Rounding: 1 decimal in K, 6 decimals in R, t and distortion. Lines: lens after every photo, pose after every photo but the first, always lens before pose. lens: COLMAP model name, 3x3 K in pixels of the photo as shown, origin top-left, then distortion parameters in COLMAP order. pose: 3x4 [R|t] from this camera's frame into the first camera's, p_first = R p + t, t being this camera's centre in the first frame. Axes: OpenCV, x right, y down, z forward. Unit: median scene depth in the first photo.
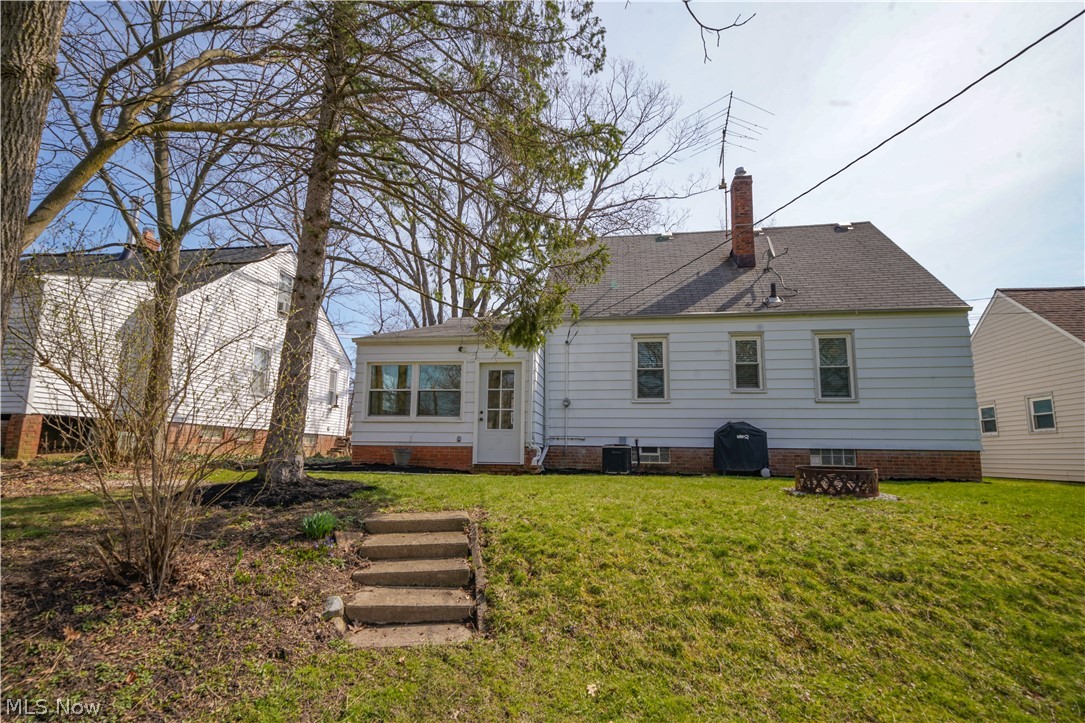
lens RADIAL K [[579.4, 0, 542.5], [0, 579.4, 361.5], [0, 0, 1]] dist [0.000804, 0.000128]
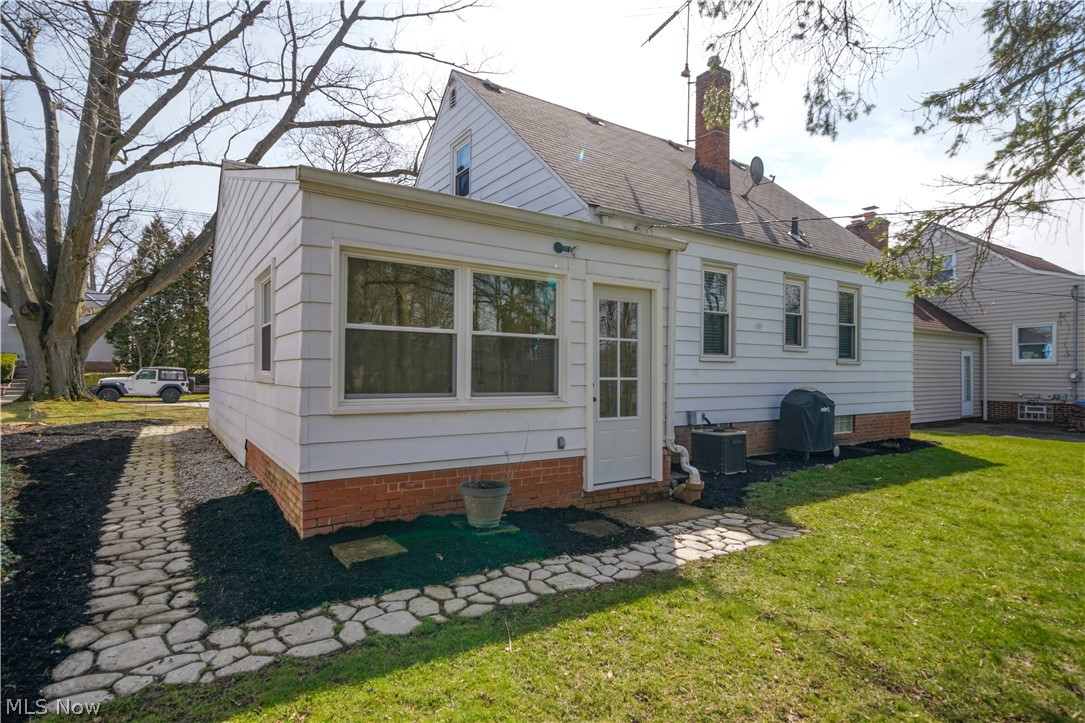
lens RADIAL K [[579.4, 0, 542.5], [0, 579.4, 361.5], [0, 0, 1]] dist [0.000804, 0.000128]
pose [[0.740439, 0.005895, 0.672098, -0.458855], [-0.105464, 0.988594, 0.107517, 0.019253], [-0.663798, -0.150491, 0.732615, 0.660027]]
